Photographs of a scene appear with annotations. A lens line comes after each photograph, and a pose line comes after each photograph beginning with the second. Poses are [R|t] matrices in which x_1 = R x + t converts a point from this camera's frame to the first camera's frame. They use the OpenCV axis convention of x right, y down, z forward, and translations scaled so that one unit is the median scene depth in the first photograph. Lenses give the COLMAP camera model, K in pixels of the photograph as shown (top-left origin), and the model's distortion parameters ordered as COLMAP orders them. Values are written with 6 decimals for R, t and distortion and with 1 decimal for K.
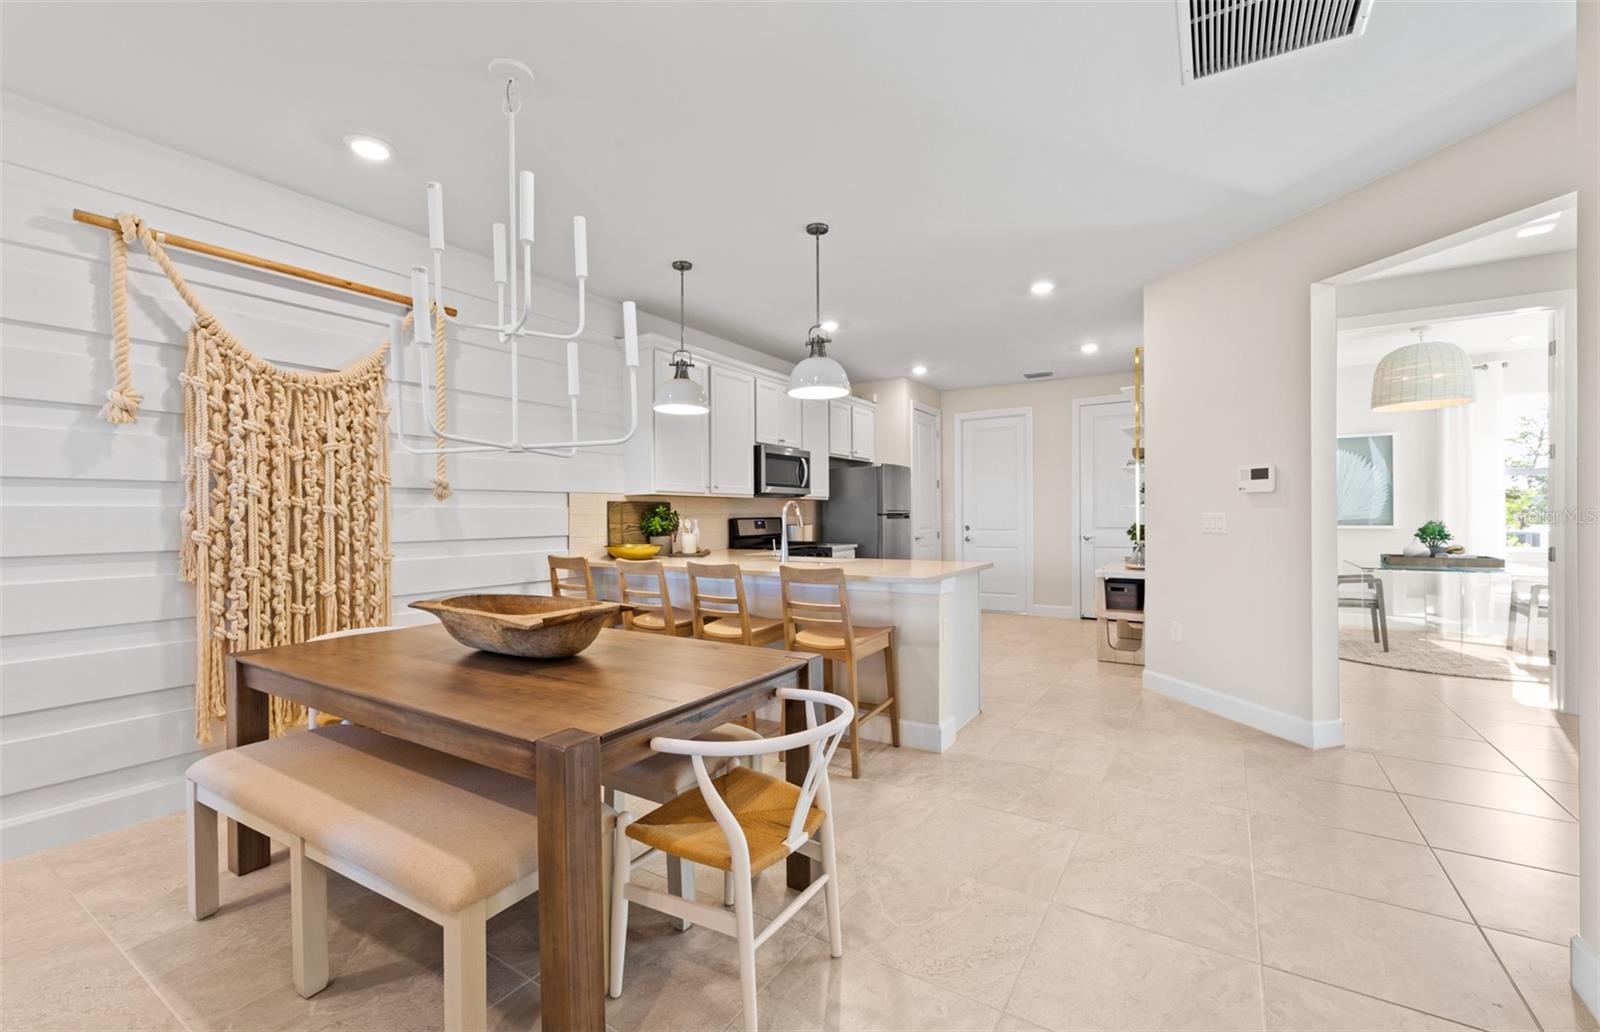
lens RADIAL K [[667.7, 0, 800.0], [0, 667.7, 516.0], [0, 0, 1]] dist [0.000455, -0.000398]
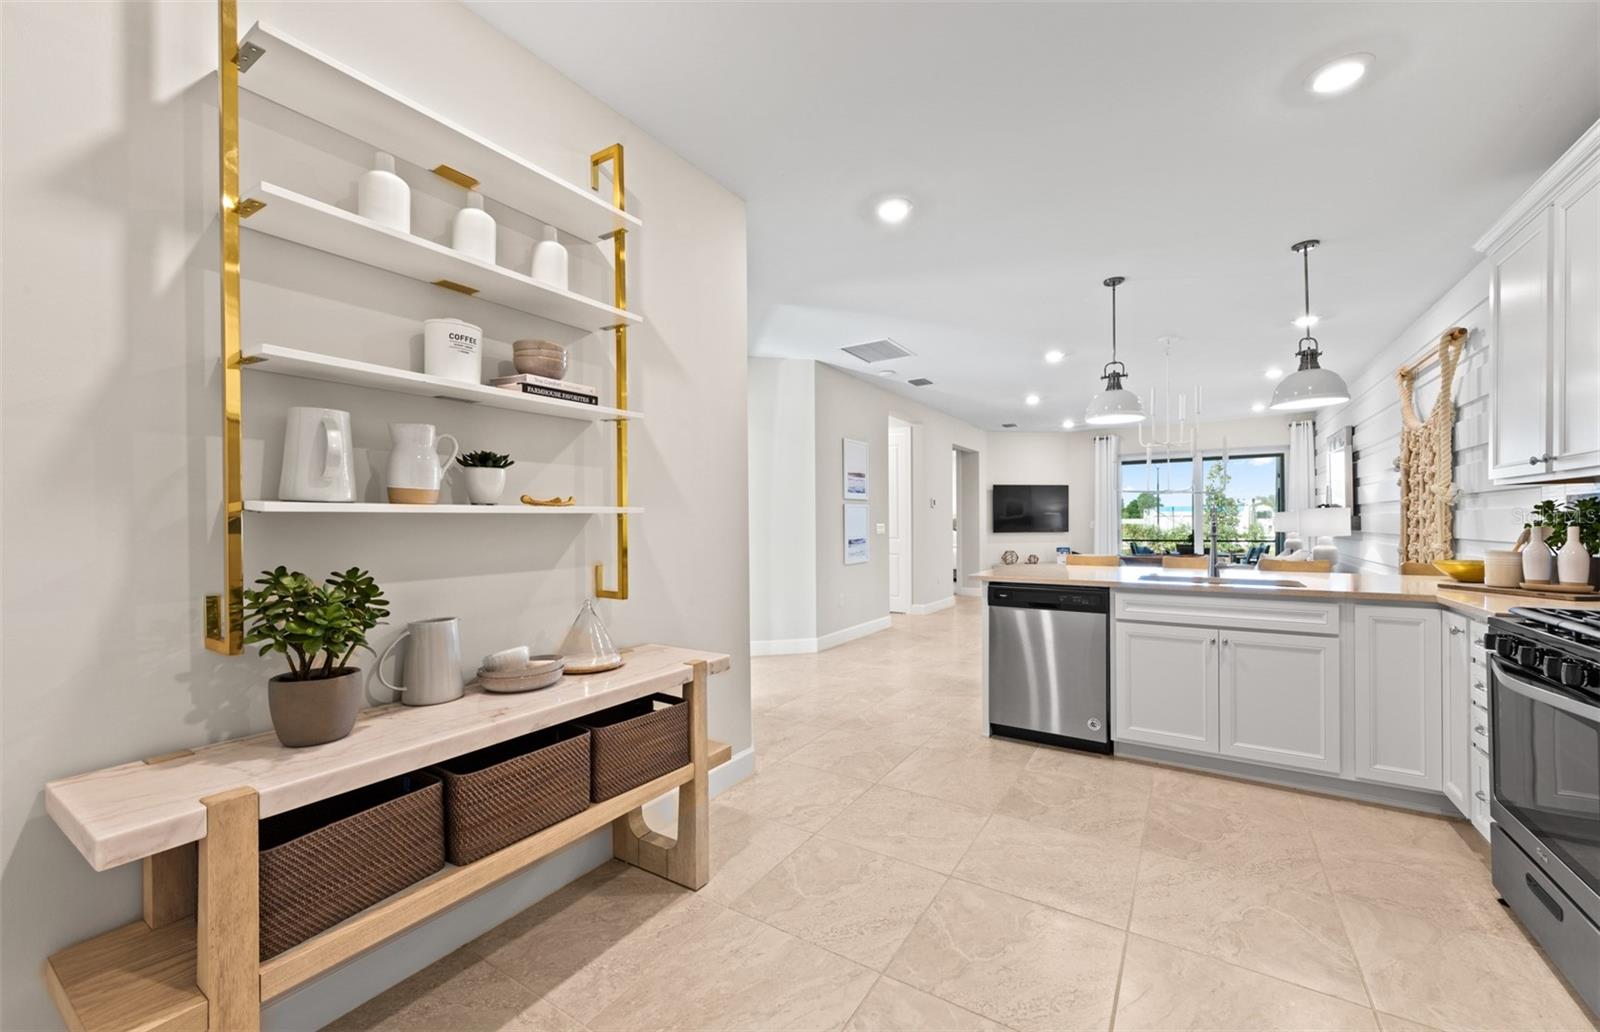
lens RADIAL K [[616.0, 0, 799.1], [0, 616.0, 524.1], [0, 0, 1]] dist [0.001863, 0.000037]
pose [[-0.999868, 0.013396, 0.009208, 0.419848], [0.013446, 0.999895, 0.005445, -0.007334], [-0.009134, 0.005568, -0.999943, 1.515341]]
